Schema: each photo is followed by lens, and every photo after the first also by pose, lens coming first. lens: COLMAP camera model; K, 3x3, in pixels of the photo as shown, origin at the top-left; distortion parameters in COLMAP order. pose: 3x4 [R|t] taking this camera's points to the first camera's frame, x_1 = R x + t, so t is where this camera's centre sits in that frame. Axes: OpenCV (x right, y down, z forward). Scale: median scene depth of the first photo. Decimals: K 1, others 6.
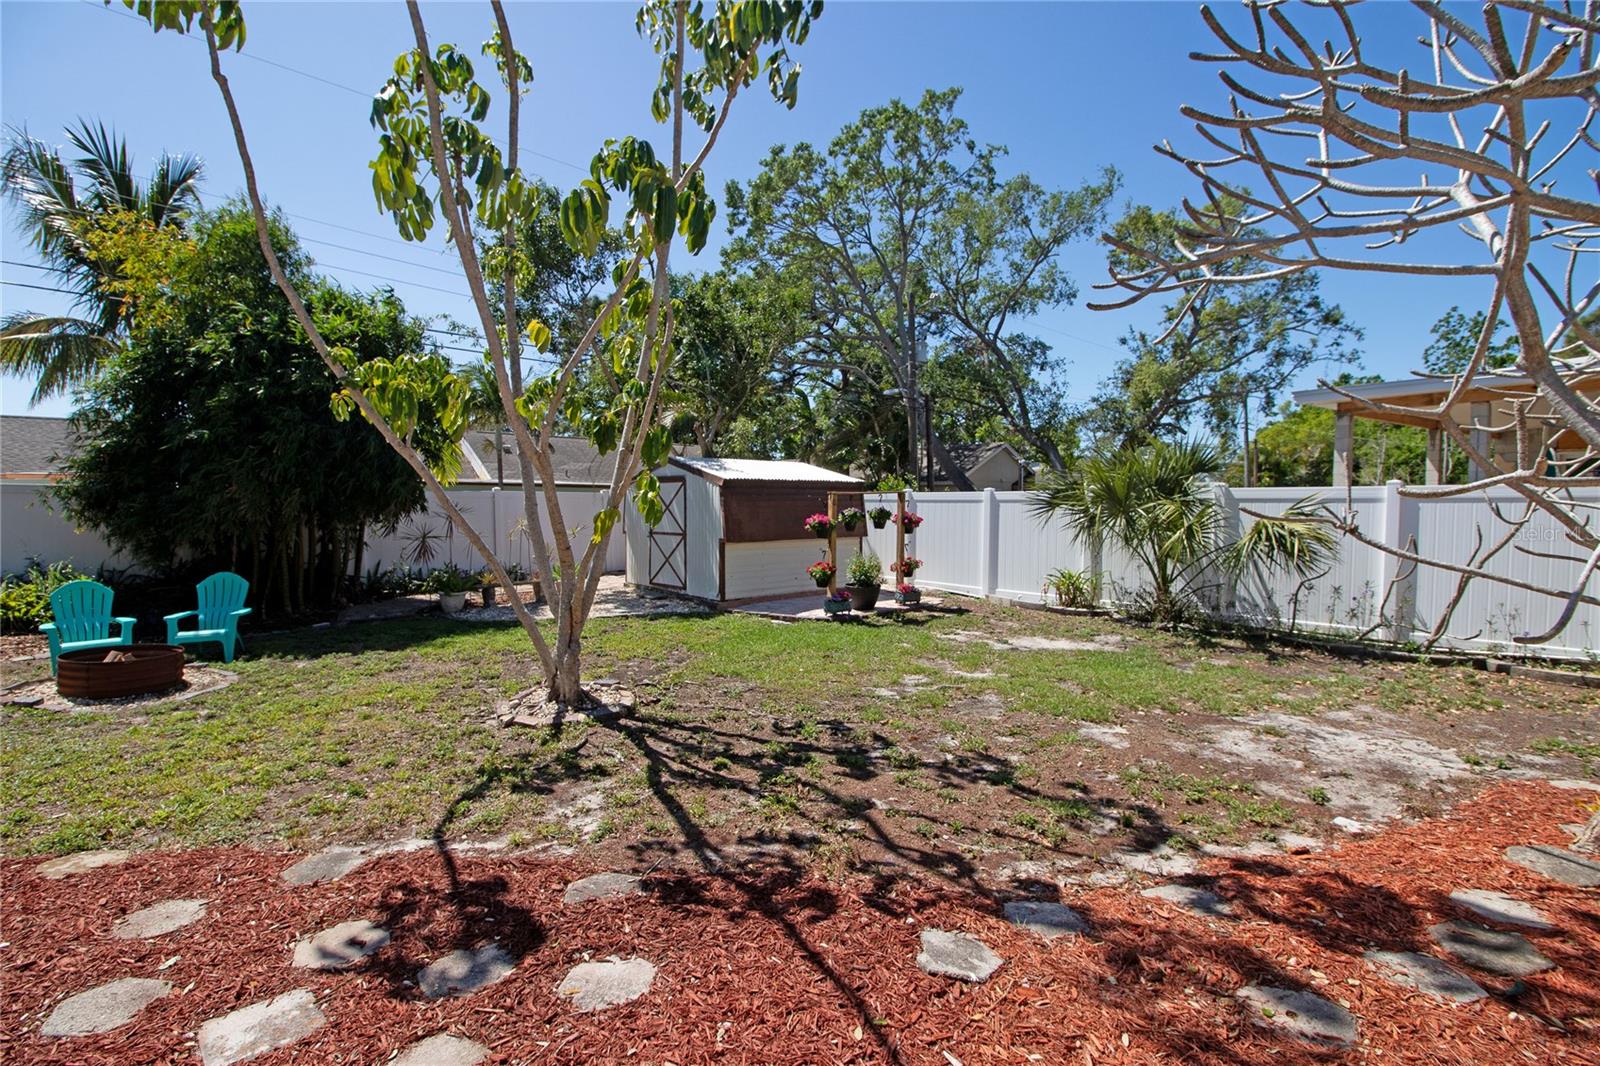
lens RADIAL K [[734.7, 0, 767.1], [0, 734.7, 536.1], [0, 0, 1]] dist [-0.022427, -0.000779]
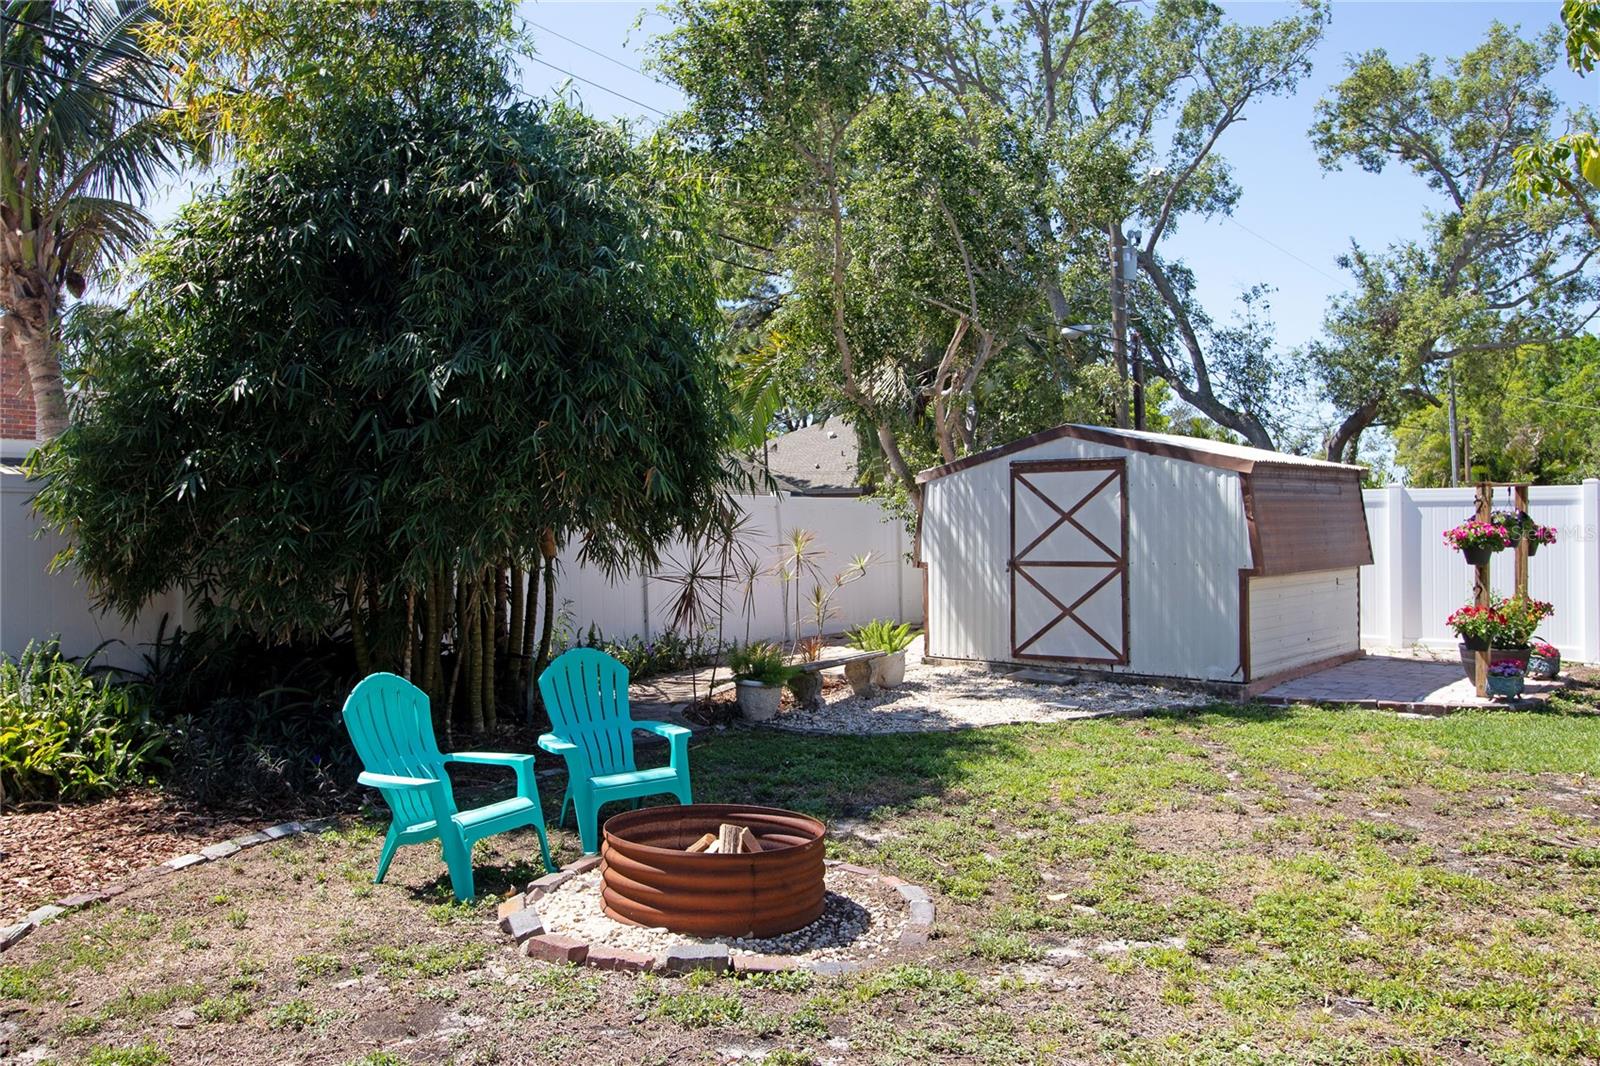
lens RADIAL K [[1217.9, 0, 800.3], [0, 1217.9, 532.5], [0, 0, 1]] dist [-0.015191, 0.005581]
pose [[0.979338, -0.008915, 0.202031, -0.510578], [0.016333, 0.999251, -0.035079, 0.002281], [-0.201567, 0.037654, 0.978751, 0.148319]]
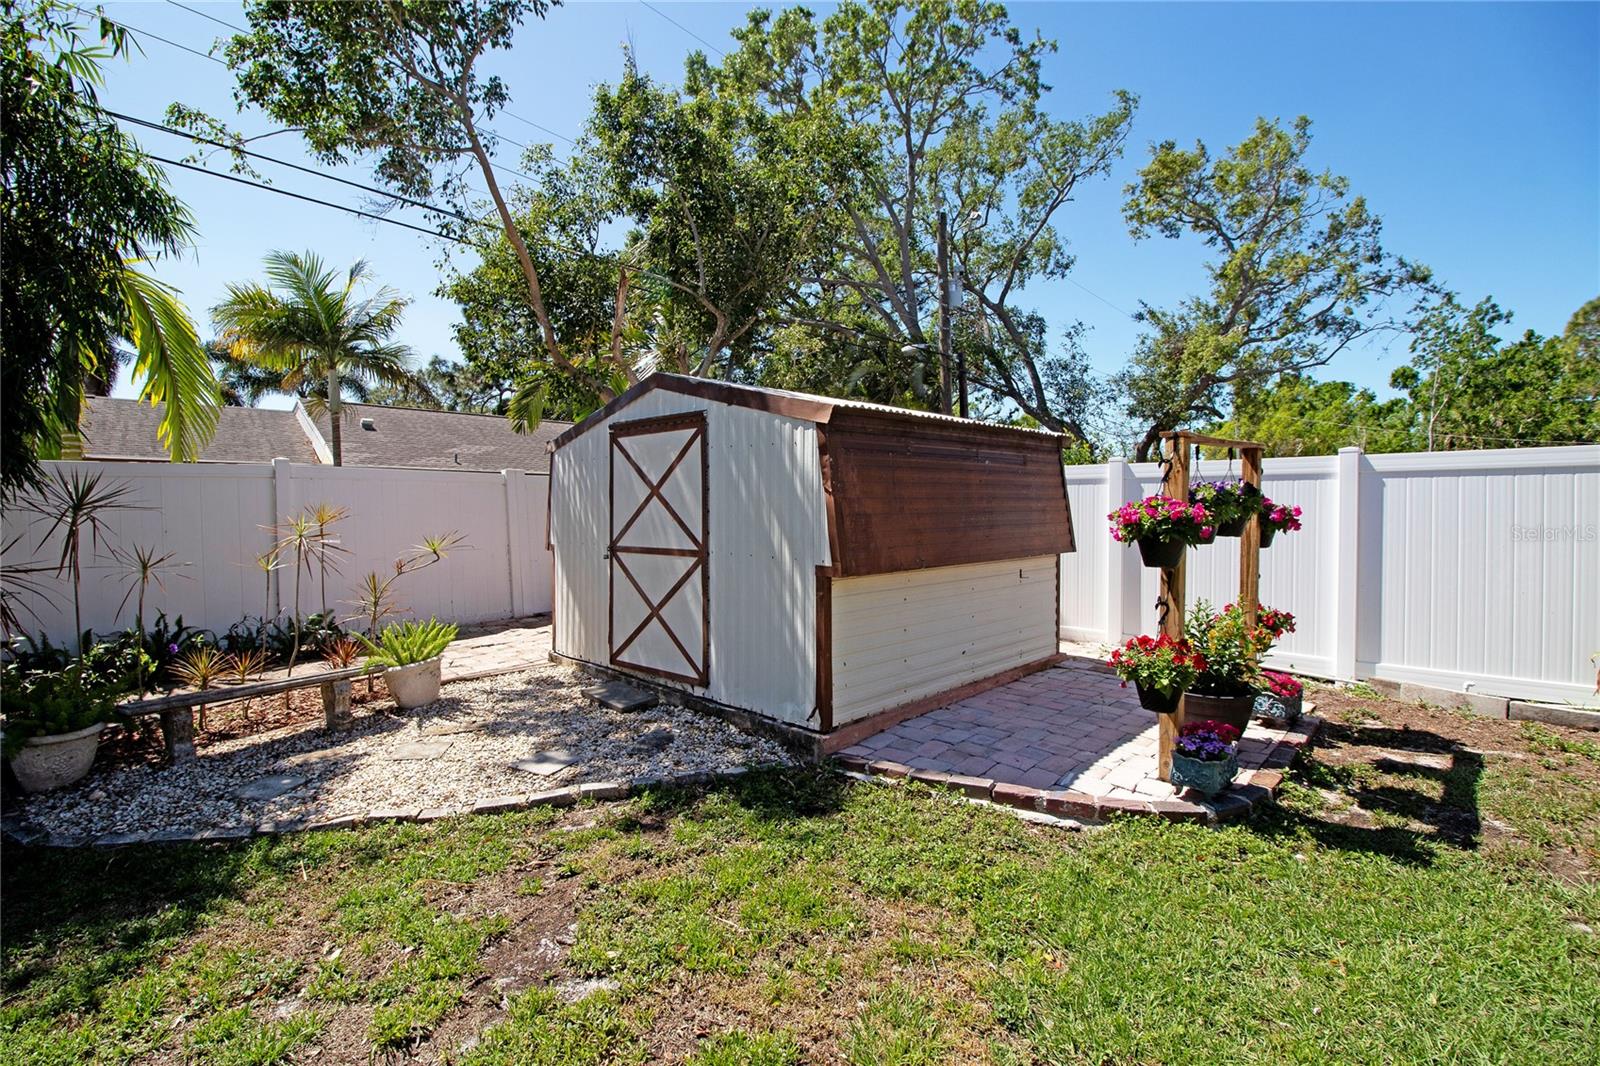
lens RADIAL K [[734.7, 0, 798.4], [0, 734.7, 527.4], [0, 0, 1]] dist [-0.022427, -0.000779]
pose [[0.989197, -0.007448, 0.146406, -0.115064], [0.009410, 0.999875, -0.012717, -0.010372], [-0.146293, 0.013957, 0.989143, 0.557090]]
